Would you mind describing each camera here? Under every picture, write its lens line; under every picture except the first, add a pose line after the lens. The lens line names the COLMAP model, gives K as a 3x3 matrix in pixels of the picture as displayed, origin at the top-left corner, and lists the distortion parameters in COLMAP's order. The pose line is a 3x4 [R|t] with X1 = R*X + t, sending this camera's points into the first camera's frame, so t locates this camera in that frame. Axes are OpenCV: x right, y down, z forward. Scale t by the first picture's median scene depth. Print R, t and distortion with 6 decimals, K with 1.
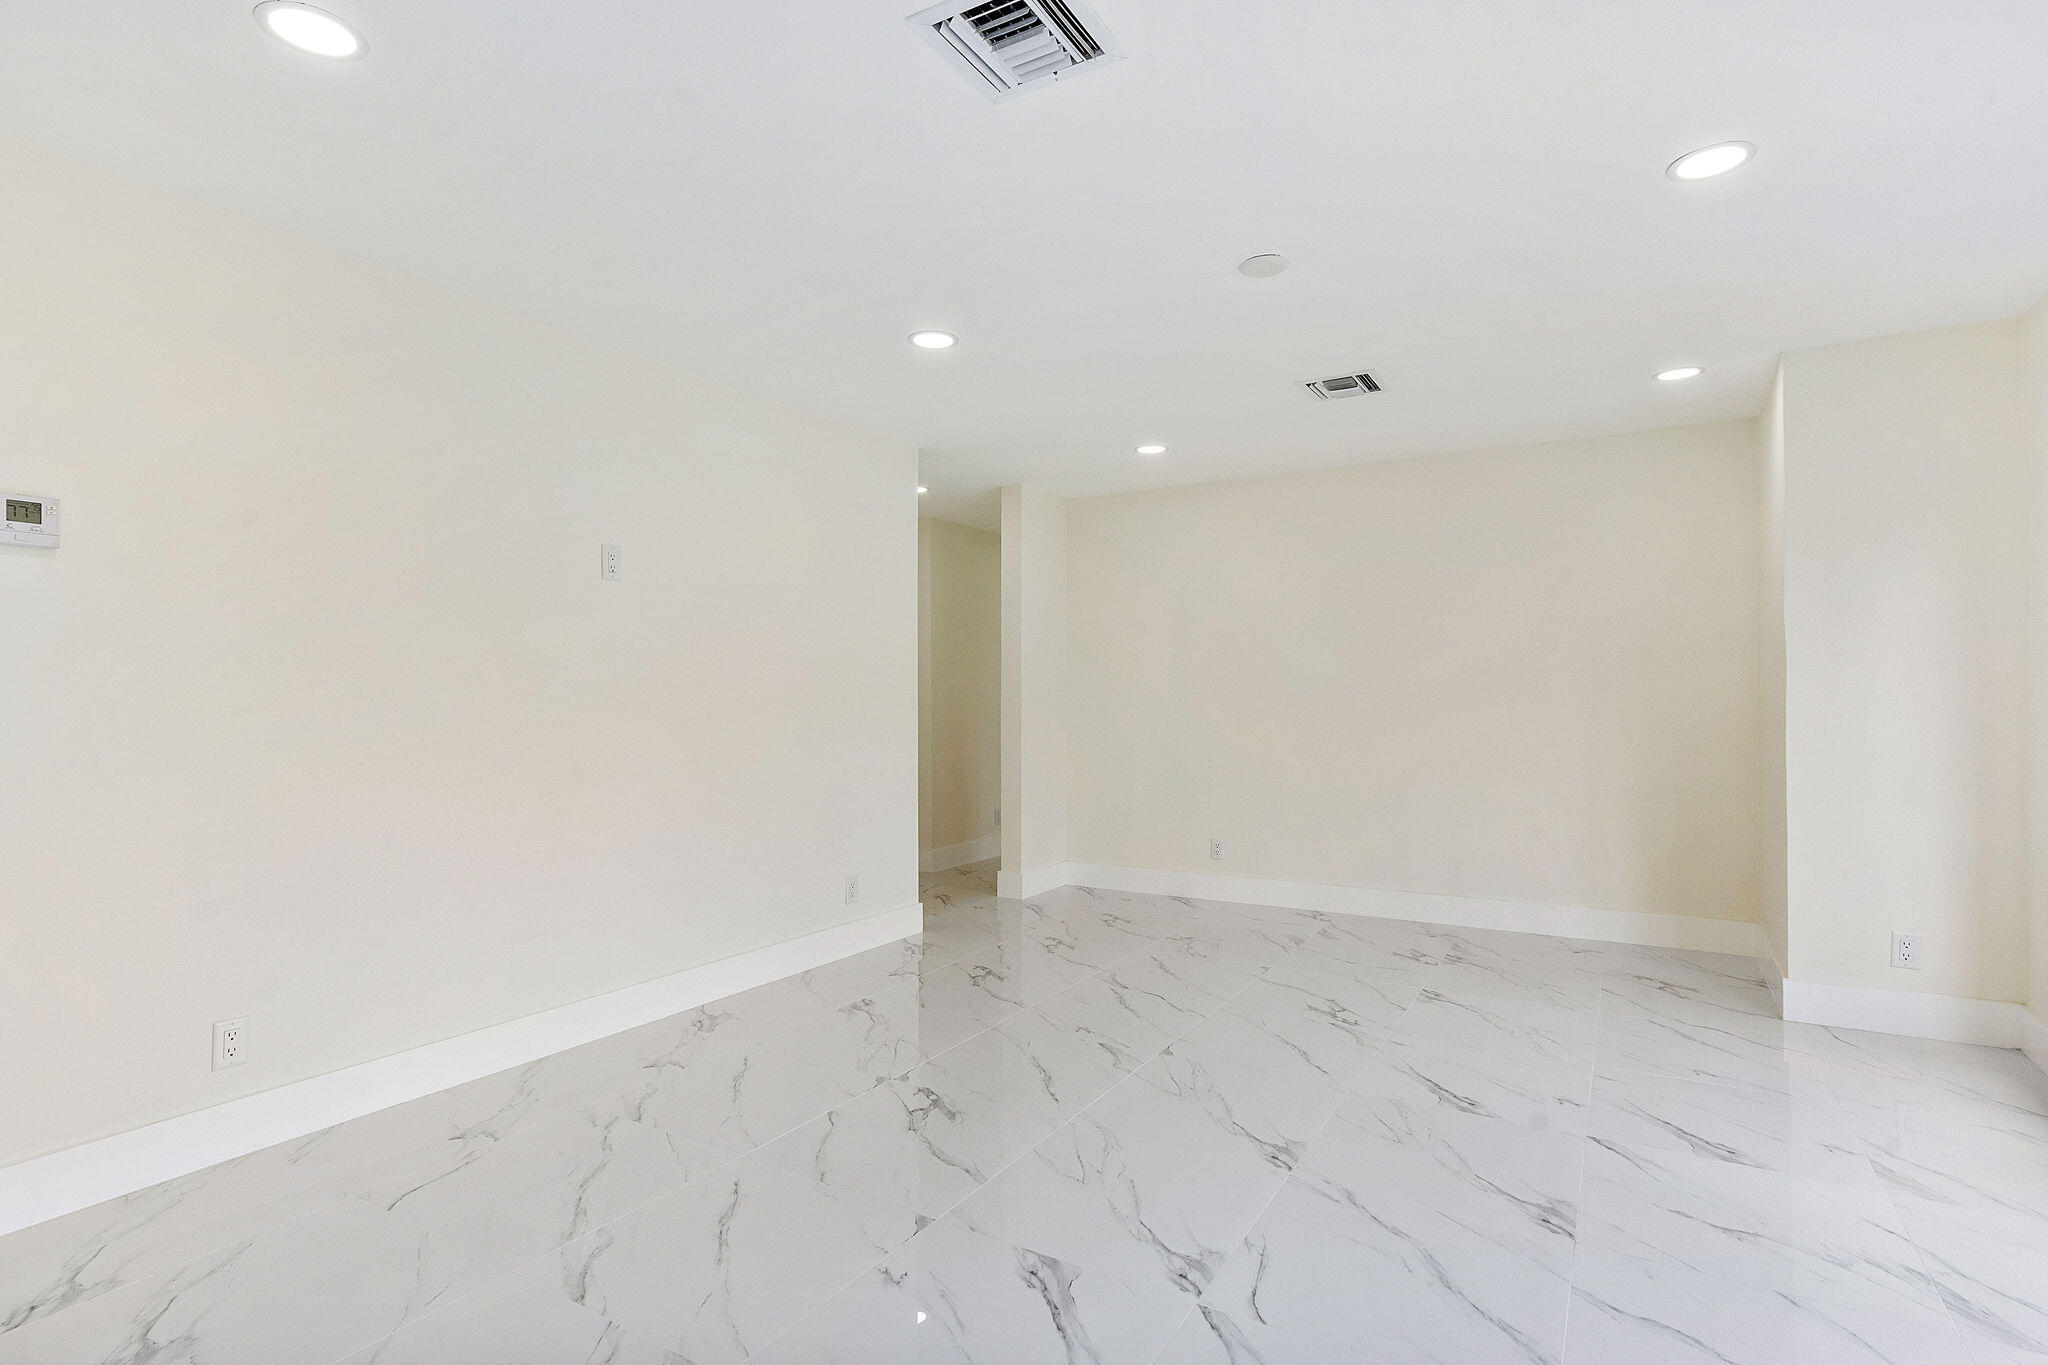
lens RADIAL K [[1023.6, 0, 1028.3], [0, 1023.6, 677.9], [0, 0, 1]] dist [-0.010493, 0.000620]
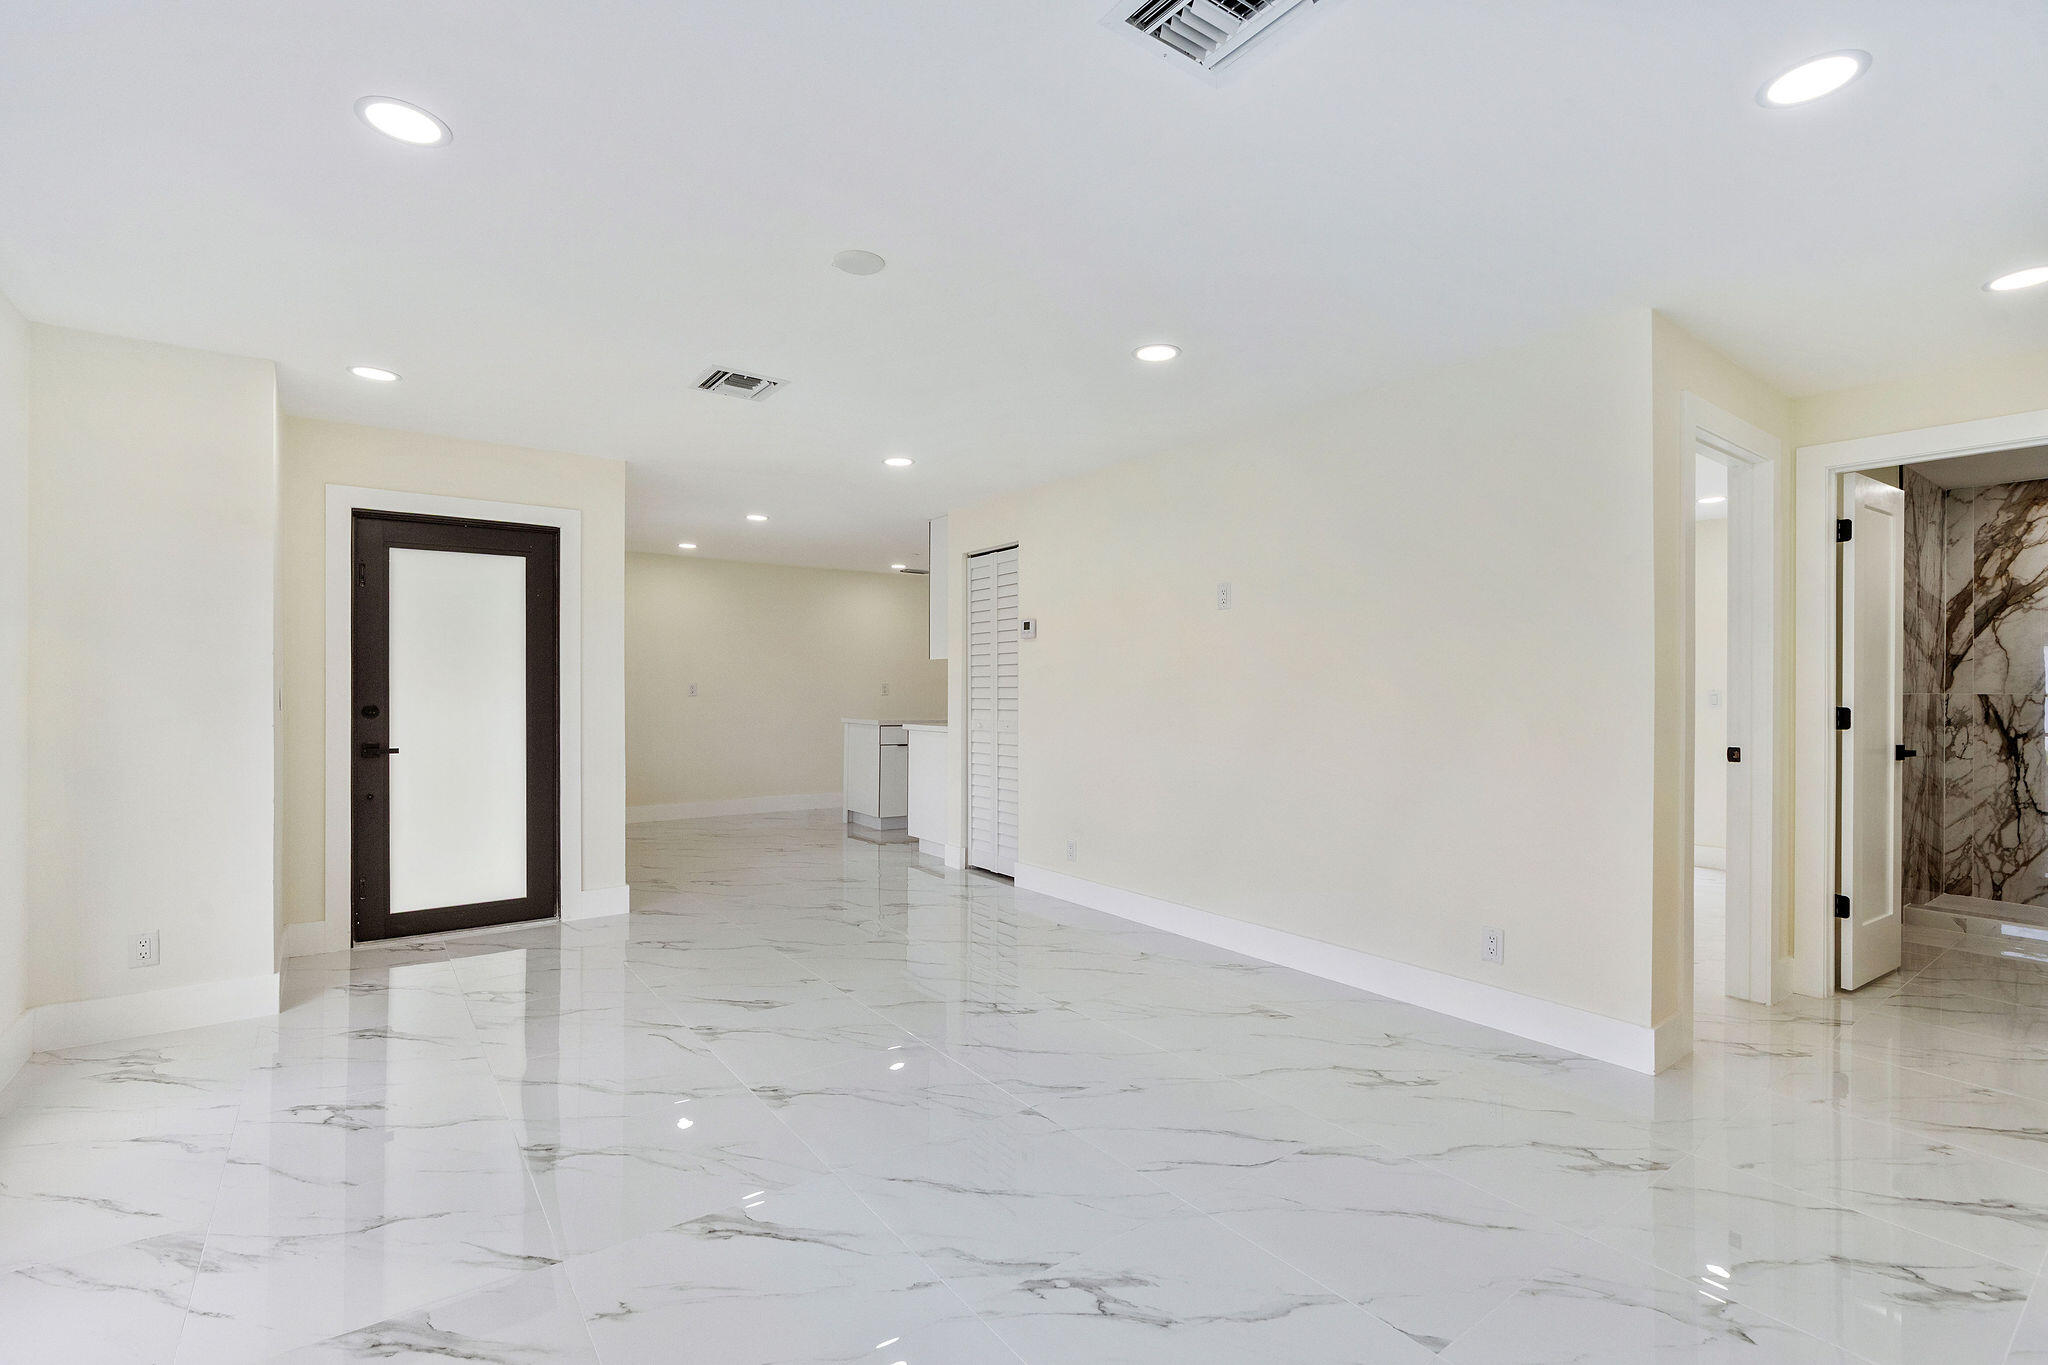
lens RADIAL K [[934.2, 0, 1024.2], [0, 934.2, 684.8], [0, 0, 1]] dist [-0.002516, 0.000010]
pose [[-0.397099, -0.000578, -0.917776, 0.769903], [0.018962, 0.999781, -0.008834, 0.007145], [0.917580, -0.020911, -0.397001, 1.167209]]
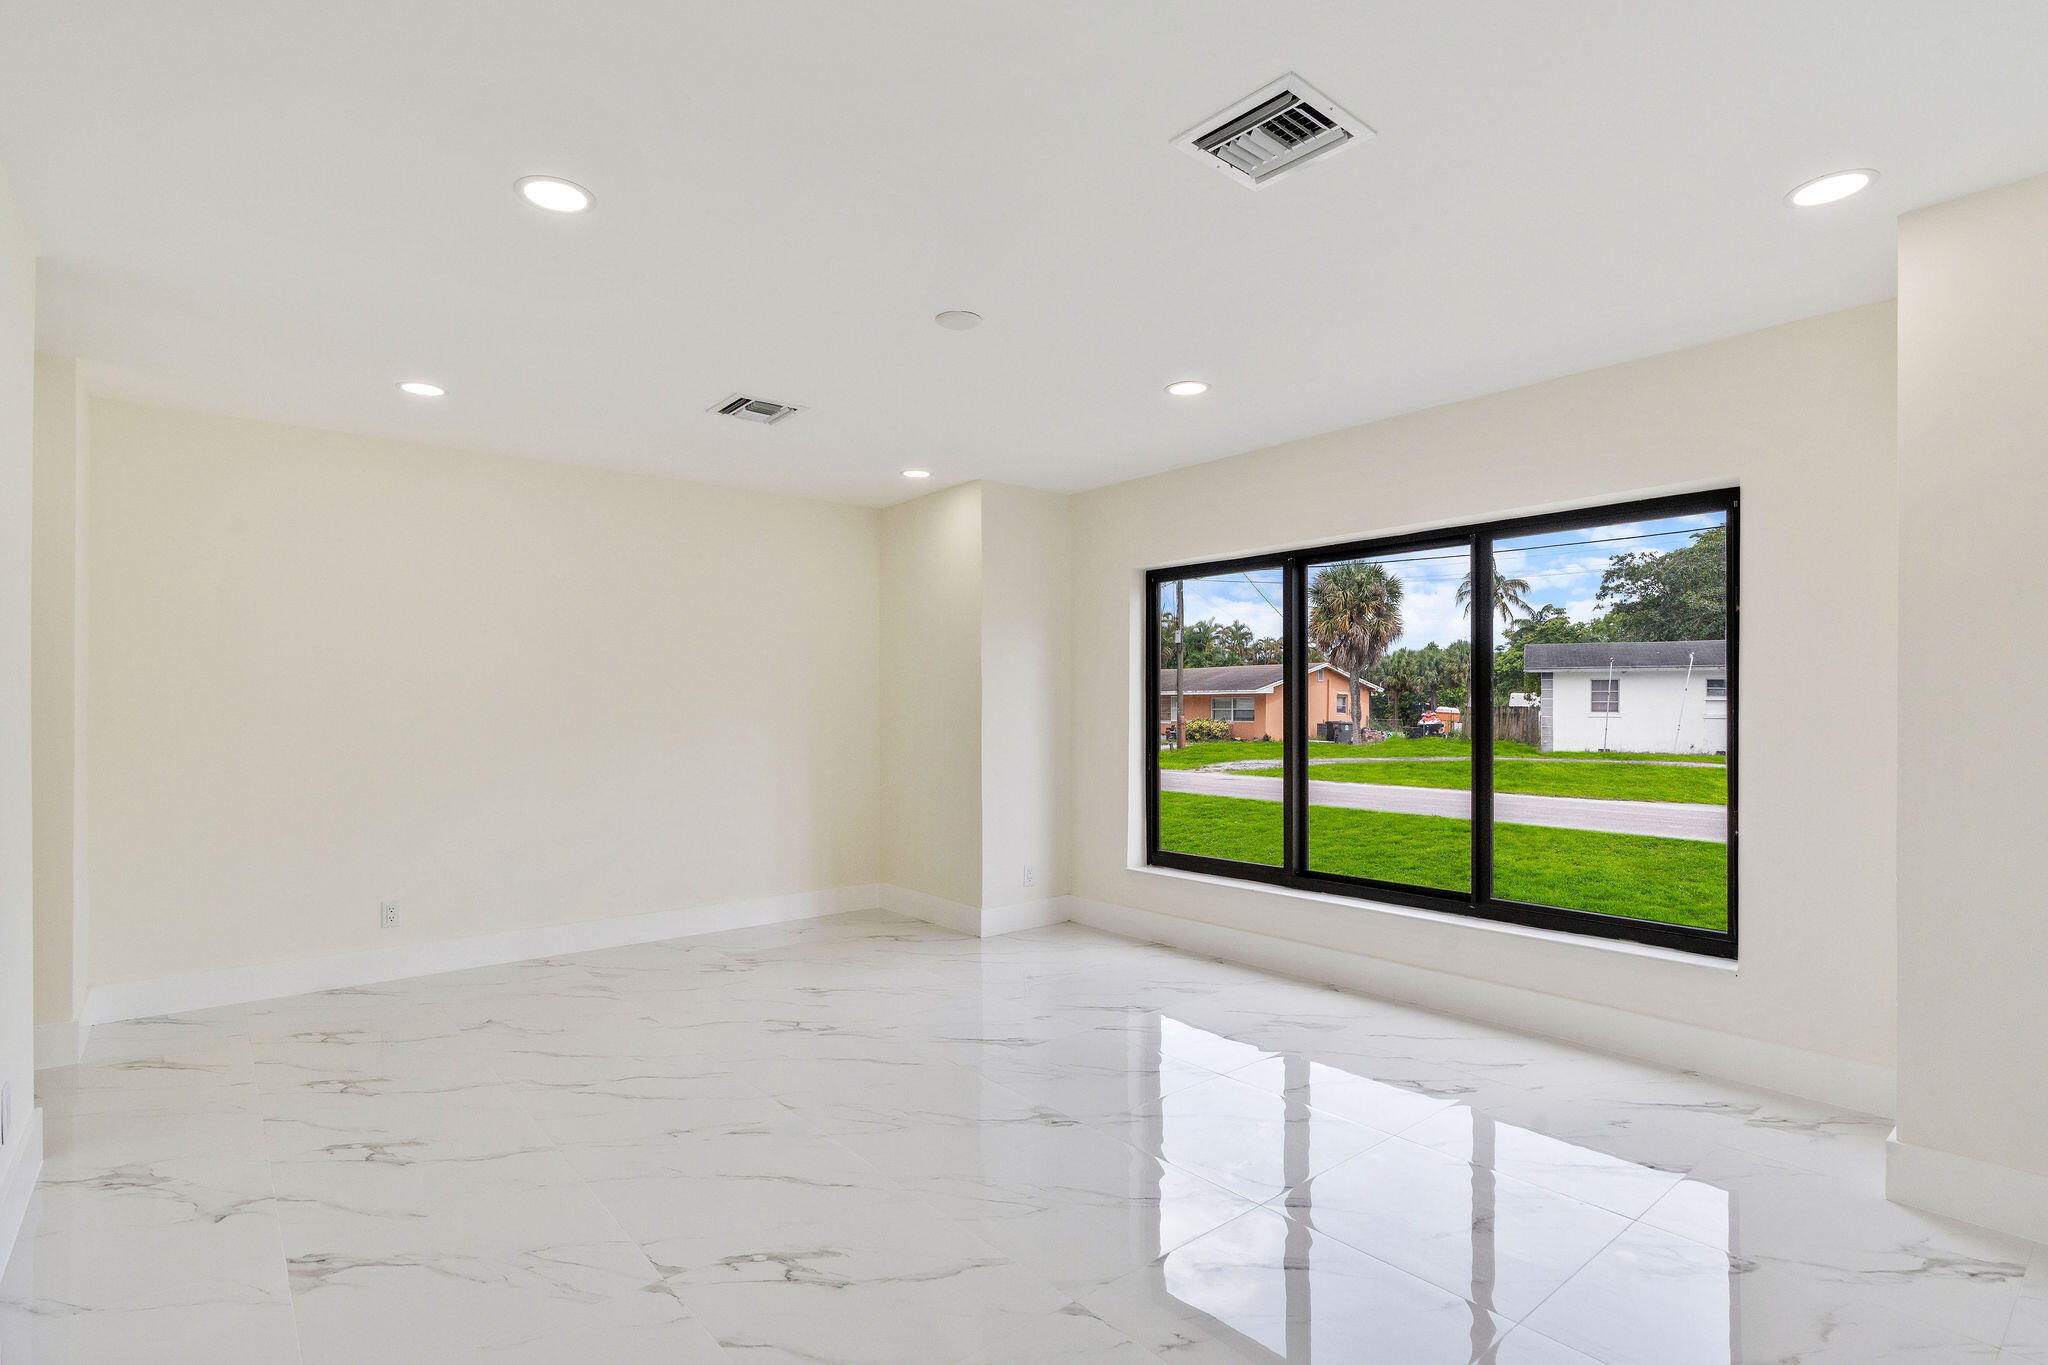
lens RADIAL K [[1023.6, 0, 1015.6], [0, 1023.6, 695.4], [0, 0, 1]] dist [-0.010493, 0.000620]
pose [[0.309020, 0.011043, 0.950991, -0.605710], [-0.023029, 0.999726, -0.004126, -0.007905], [-0.950777, -0.020626, 0.309190, 0.469850]]
